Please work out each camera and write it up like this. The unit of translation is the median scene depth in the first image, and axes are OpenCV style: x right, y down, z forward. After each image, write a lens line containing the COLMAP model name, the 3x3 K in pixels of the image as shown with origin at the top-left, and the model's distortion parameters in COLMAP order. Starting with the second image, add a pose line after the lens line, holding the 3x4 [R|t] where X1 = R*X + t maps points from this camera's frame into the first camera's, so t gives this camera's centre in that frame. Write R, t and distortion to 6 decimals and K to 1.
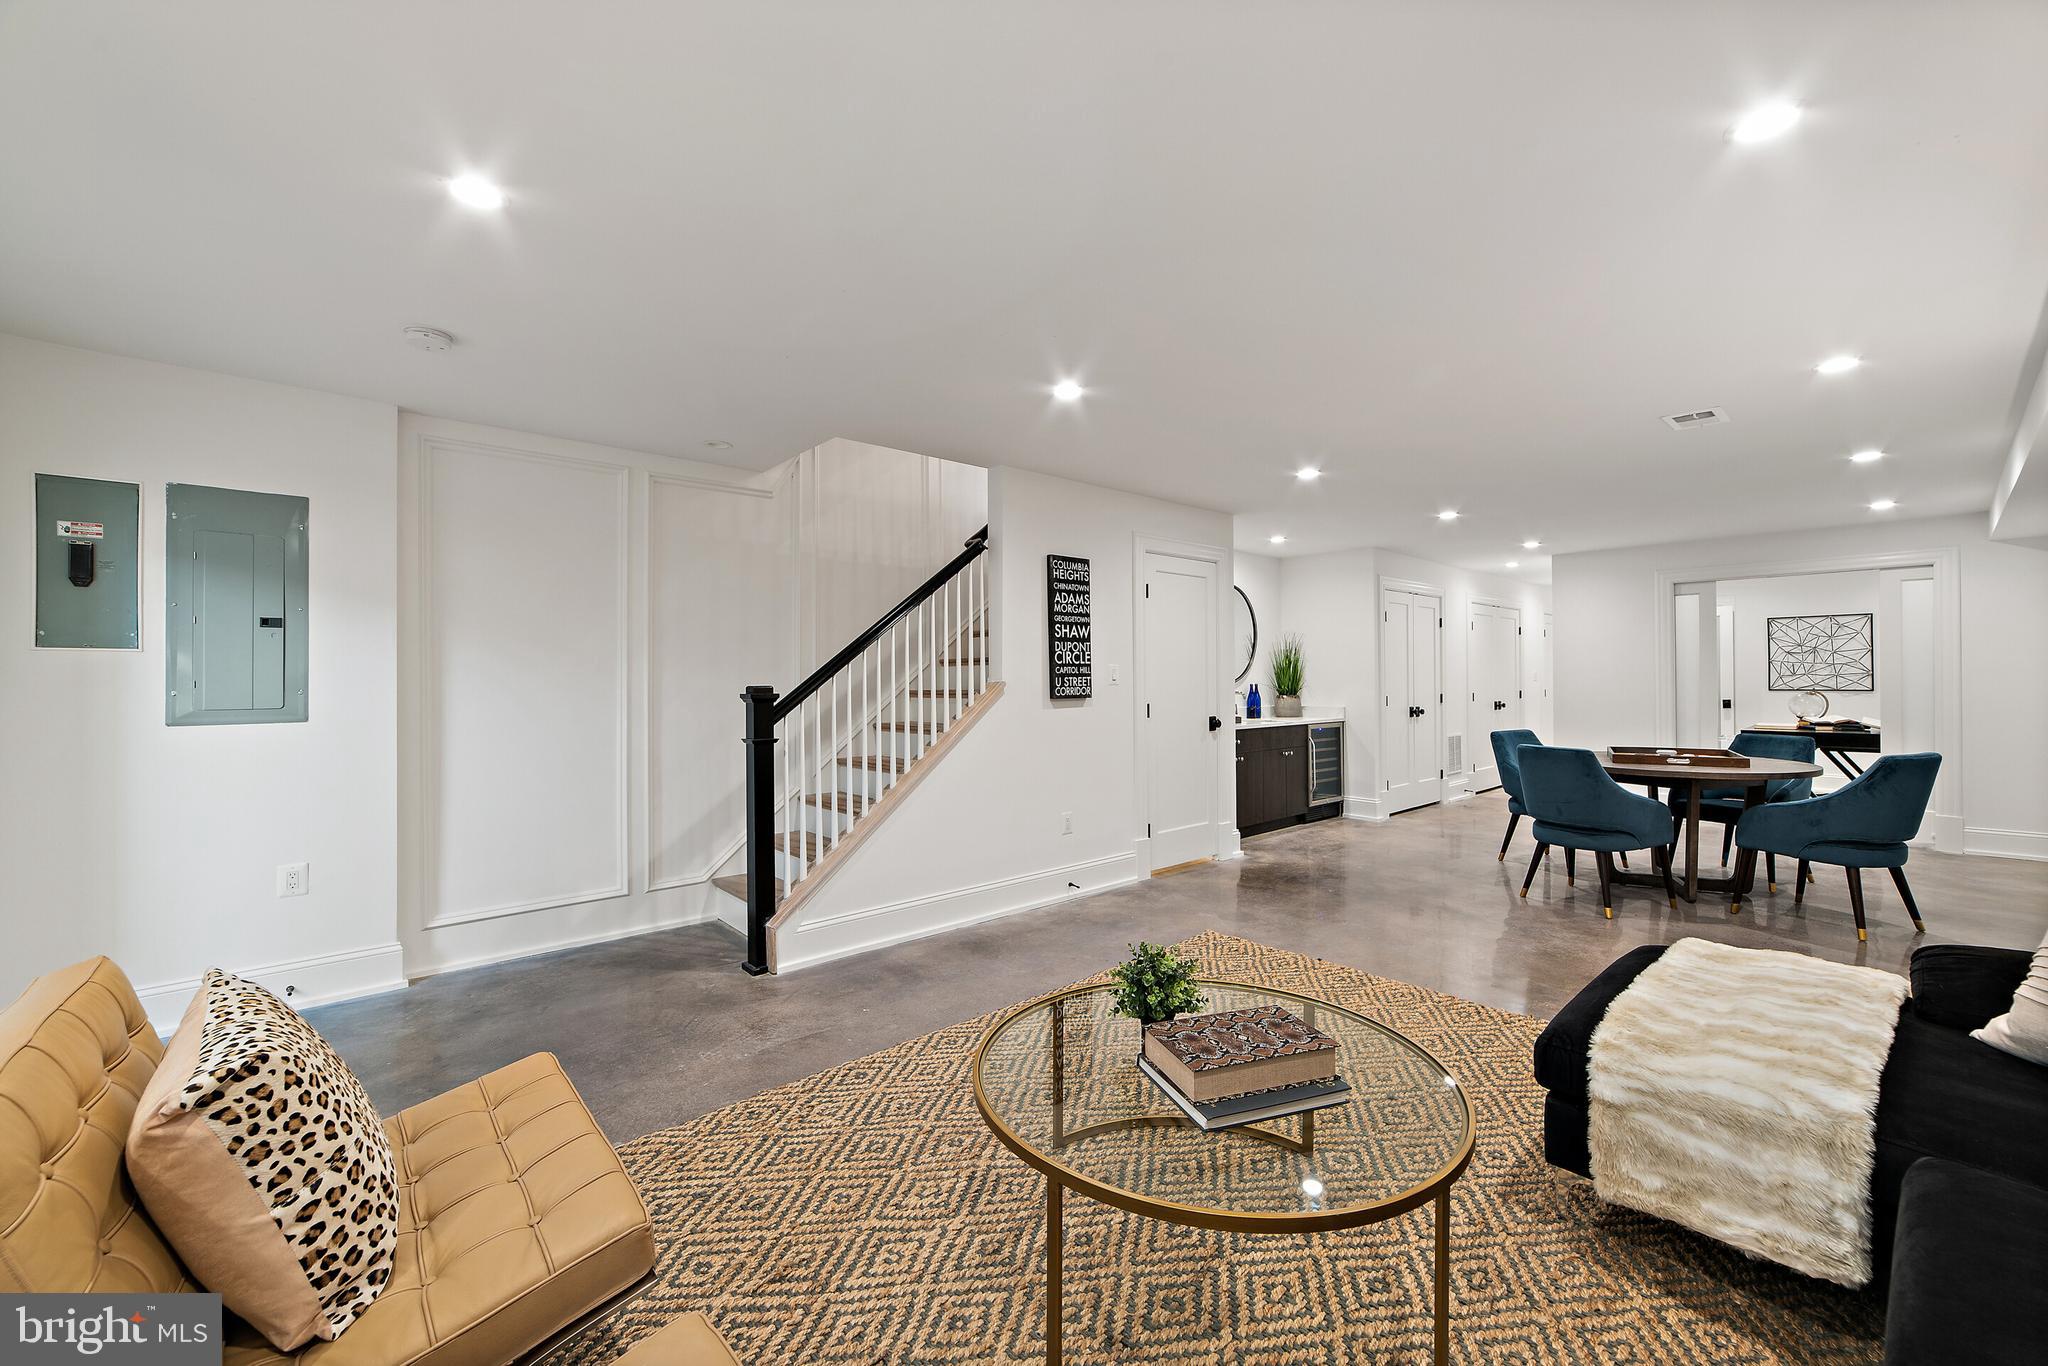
lens RADIAL K [[795.5, 0, 1007.2], [0, 795.5, 670.9], [0, 0, 1]] dist [-0.014980, 0.000762]
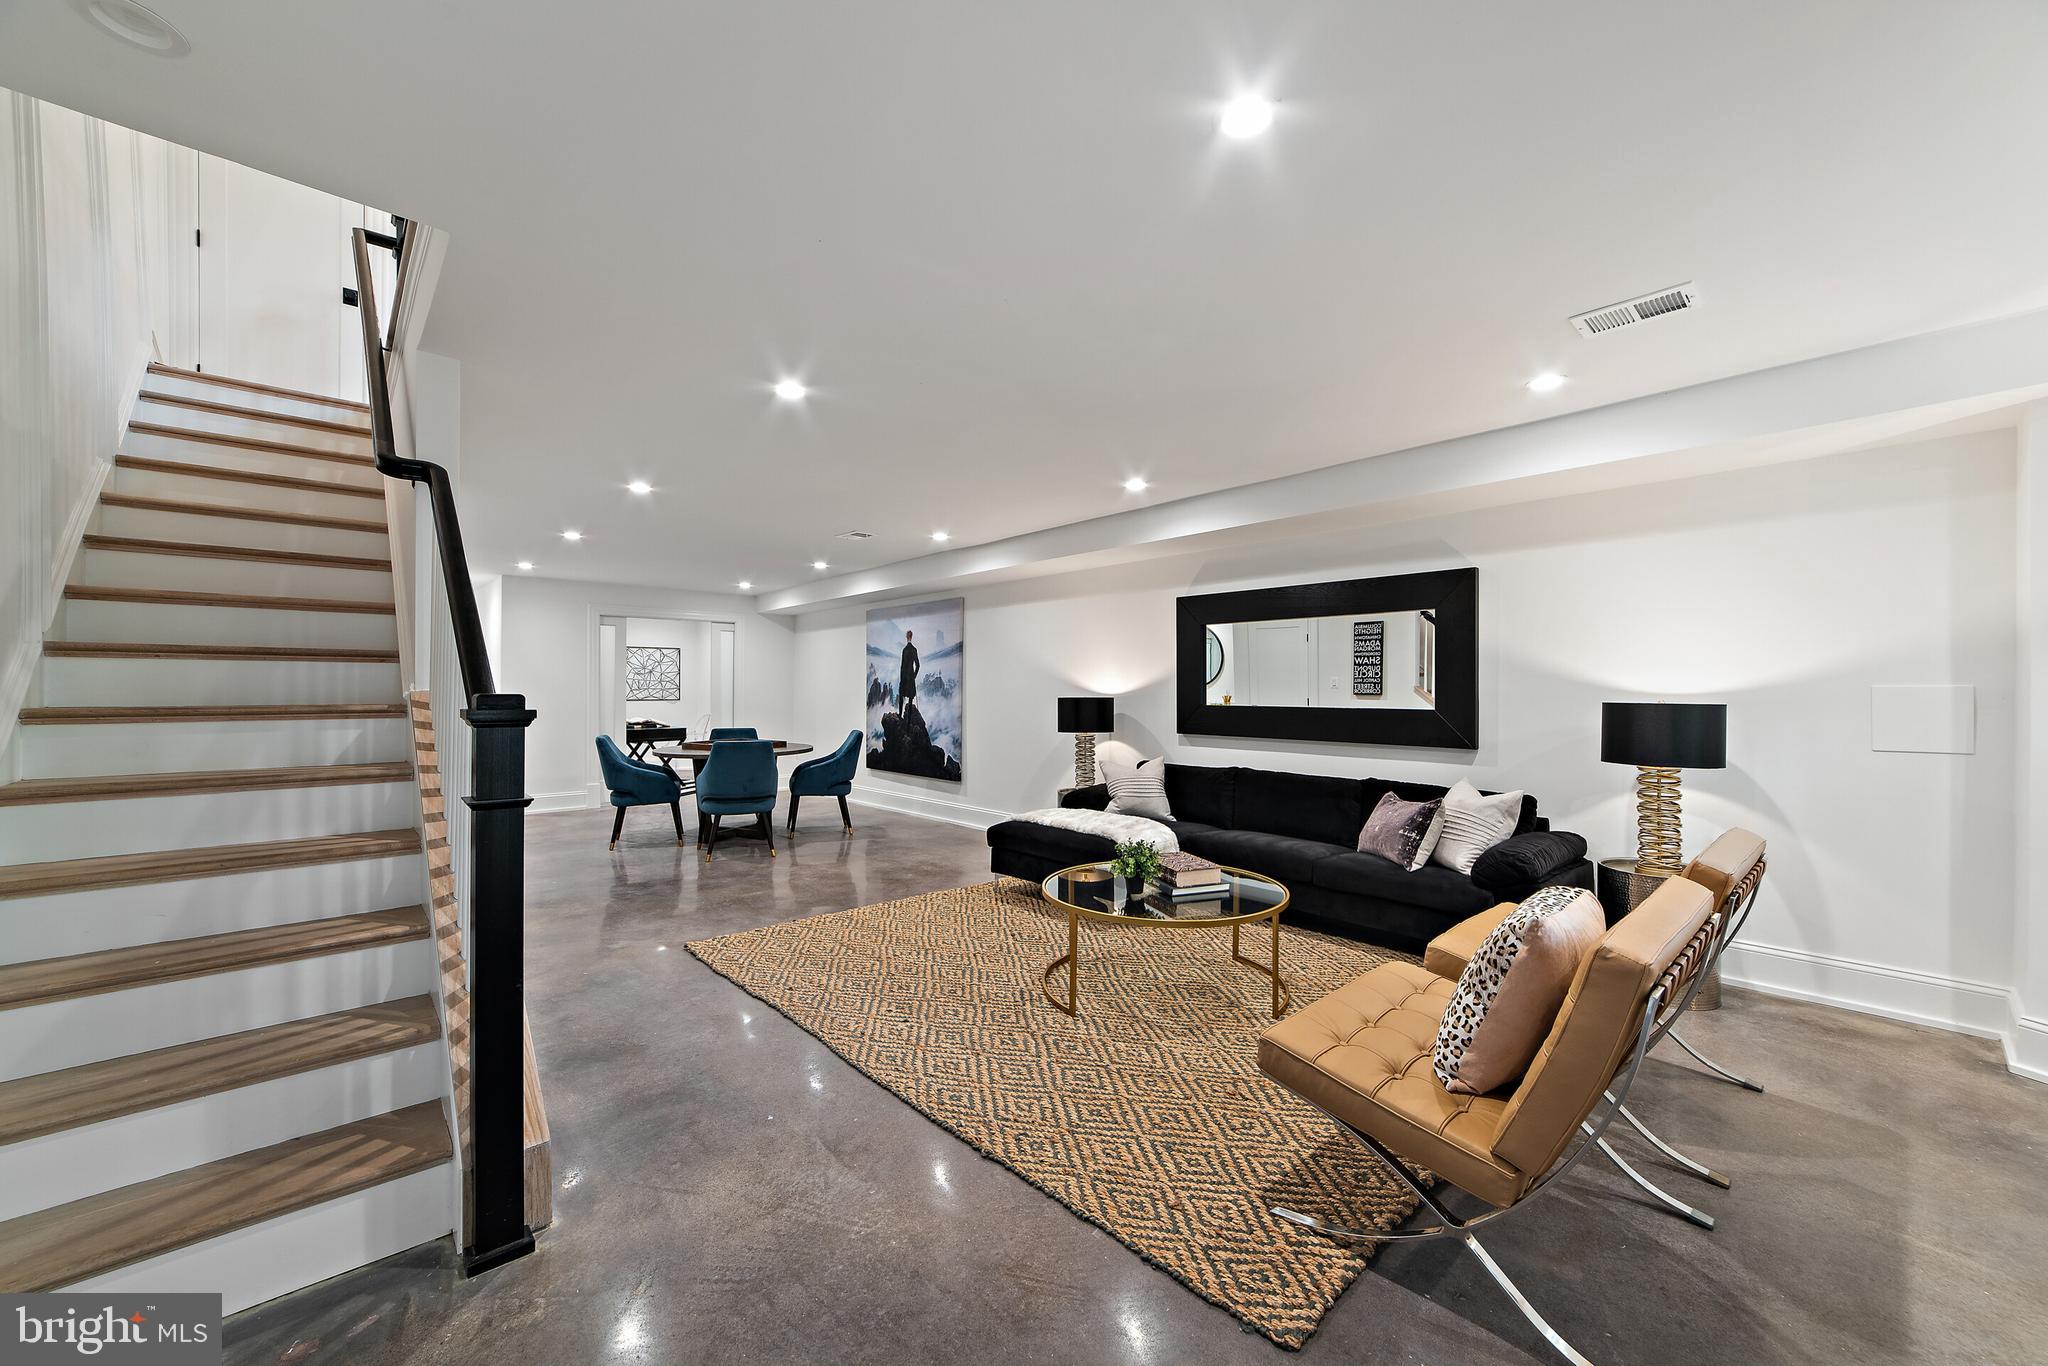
lens RADIAL K [[795.5, 0, 1014.7], [0, 795.5, 689.6], [0, 0, 1]] dist [-0.014980, 0.000762]
pose [[-0.011072, 0.003912, 0.999931, -0.756206], [-0.013425, 0.999902, -0.004060, 0.009091], [-0.999849, -0.013469, -0.011019, 0.617810]]
